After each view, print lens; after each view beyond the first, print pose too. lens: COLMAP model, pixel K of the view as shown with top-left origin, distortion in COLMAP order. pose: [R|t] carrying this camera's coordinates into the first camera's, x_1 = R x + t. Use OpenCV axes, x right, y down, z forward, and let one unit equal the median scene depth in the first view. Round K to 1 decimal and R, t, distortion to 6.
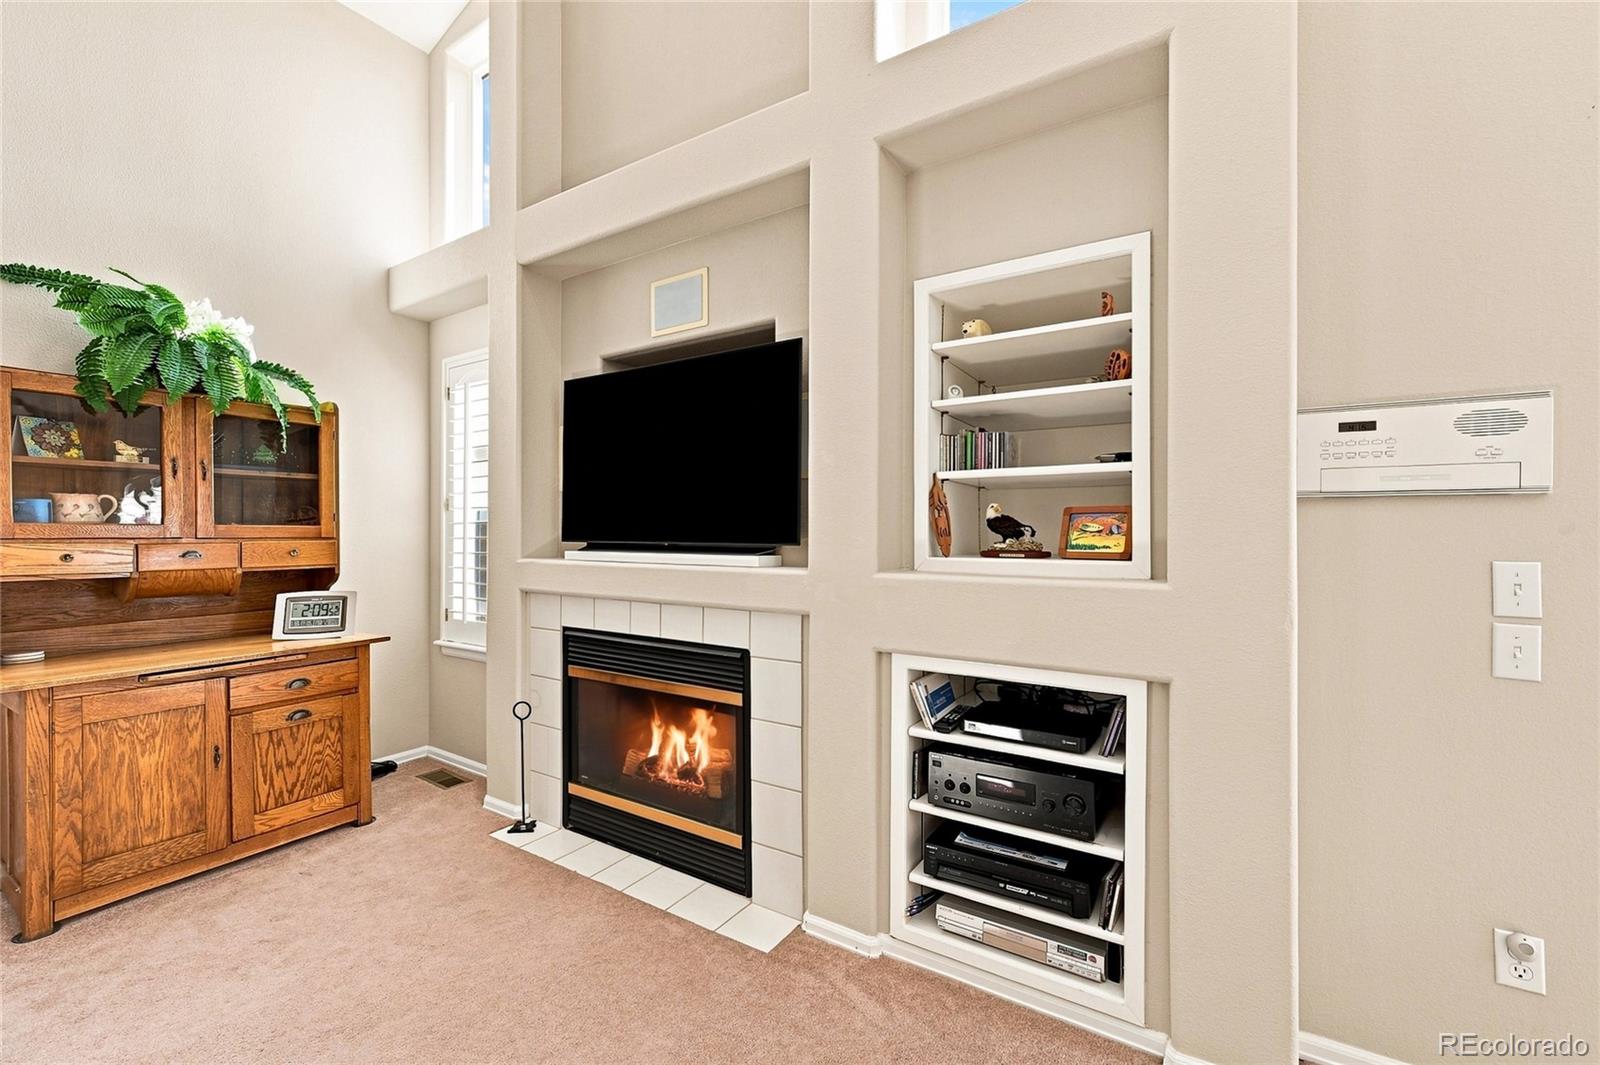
lens RADIAL K [[639.8, 0, 804.5], [0, 639.8, 532.7], [0, 0, 1]] dist [-0.000363, -0.000596]
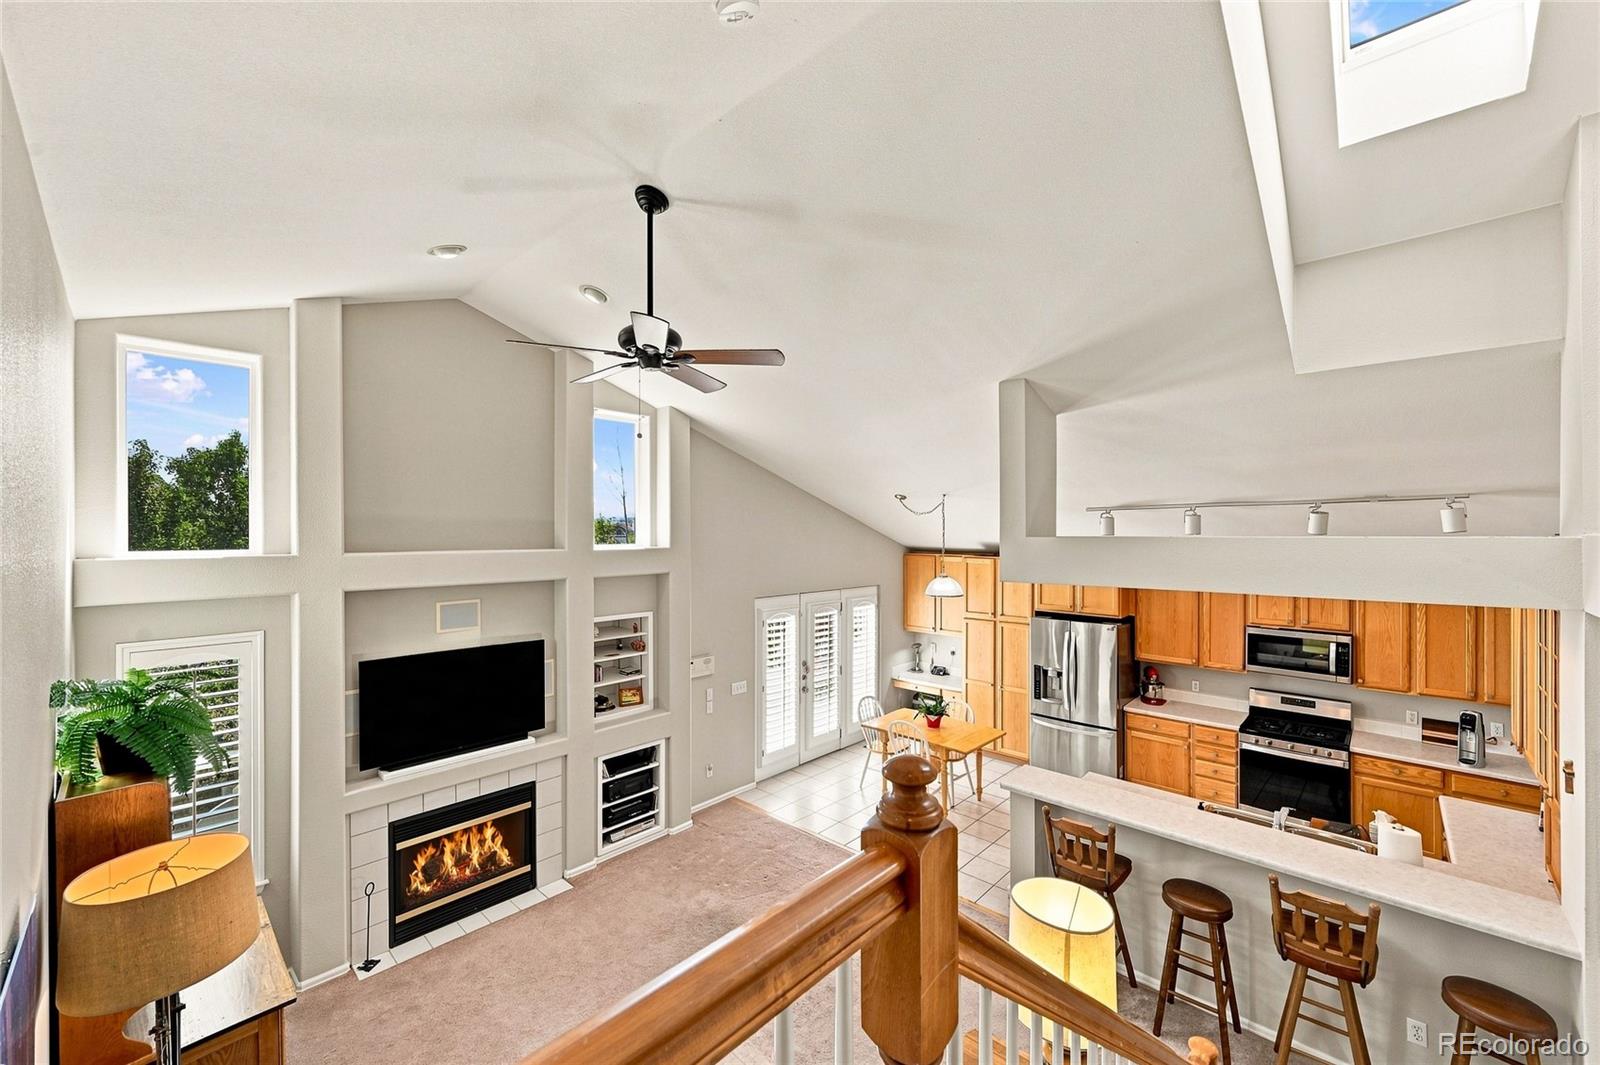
lens RADIAL K [[639.8, 0, 800.7], [0, 639.8, 529.3], [0, 0, 1]] dist [-0.000363, -0.000596]
pose [[0.200765, -0.003937, 0.979631, -2.015541], [0.003090, 0.999989, 0.003385, -0.681533], [-0.979634, 0.002348, 0.200775, -0.375163]]
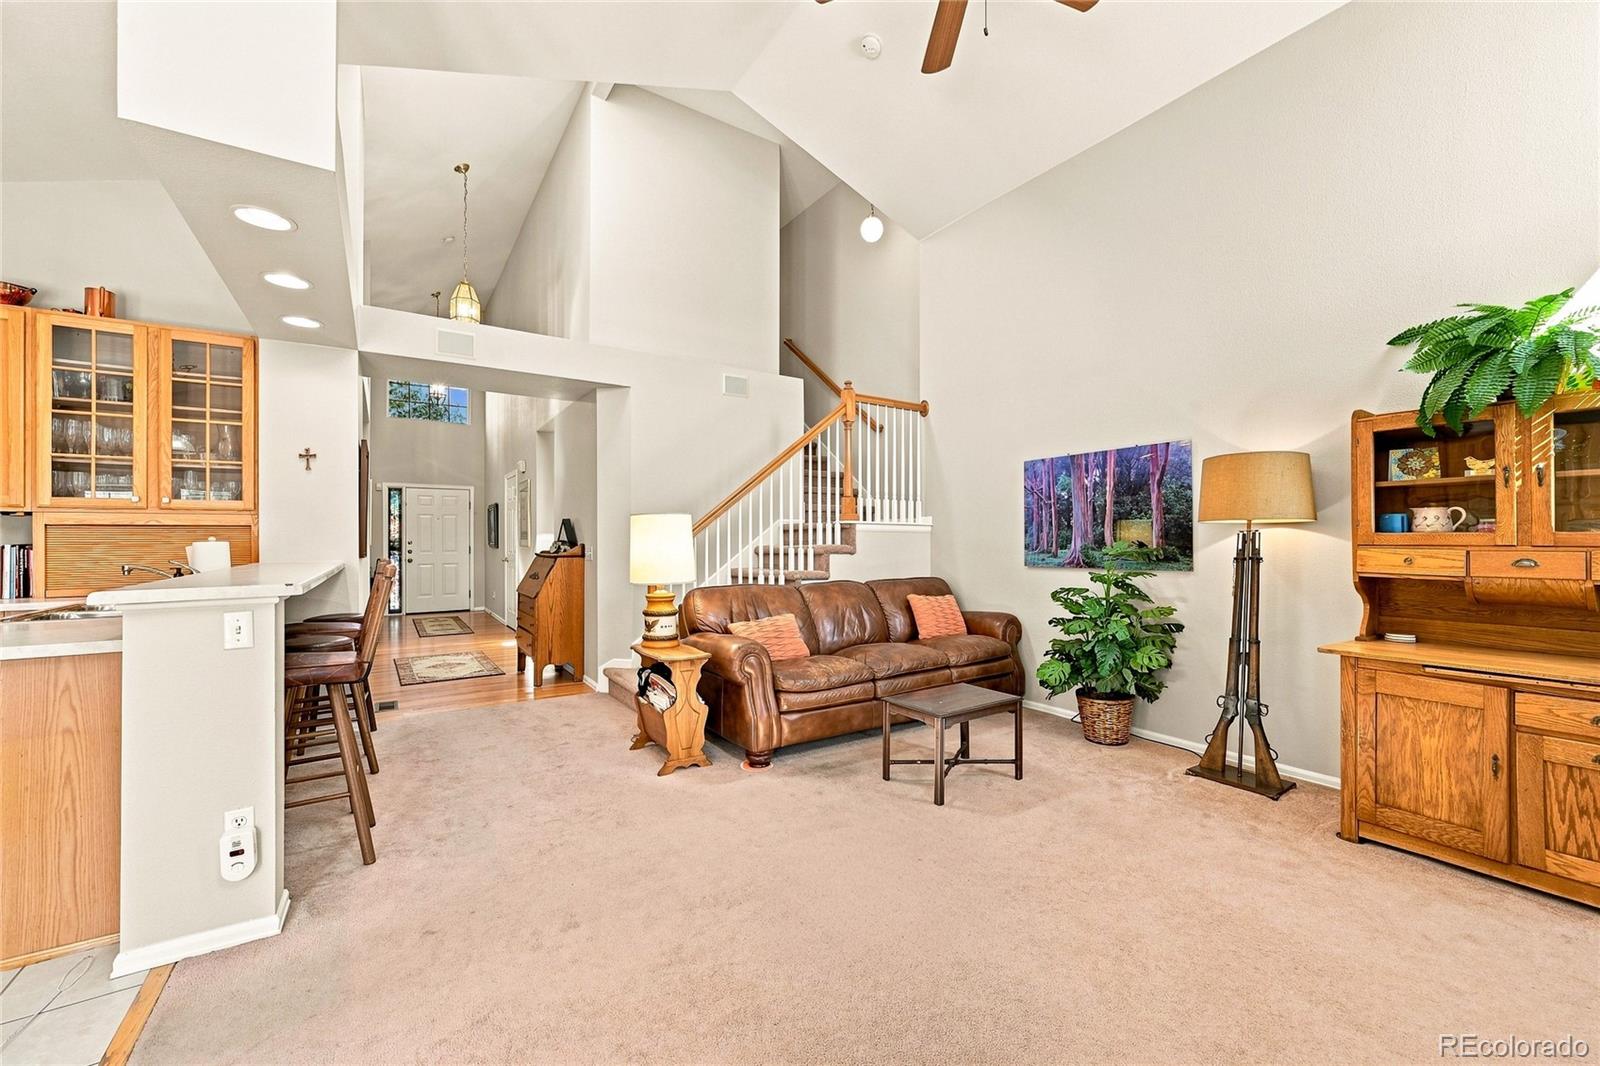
lens RADIAL K [[639.8, 0, 813.3], [0, 639.8, 540.4], [0, 0, 1]] dist [-0.000363, -0.000596]
pose [[-0.399718, 0.002705, -0.916634, 0.426174], [0.002629, 0.999995, 0.001805, -0.005263], [0.916634, -0.001688, -0.399723, 0.436708]]
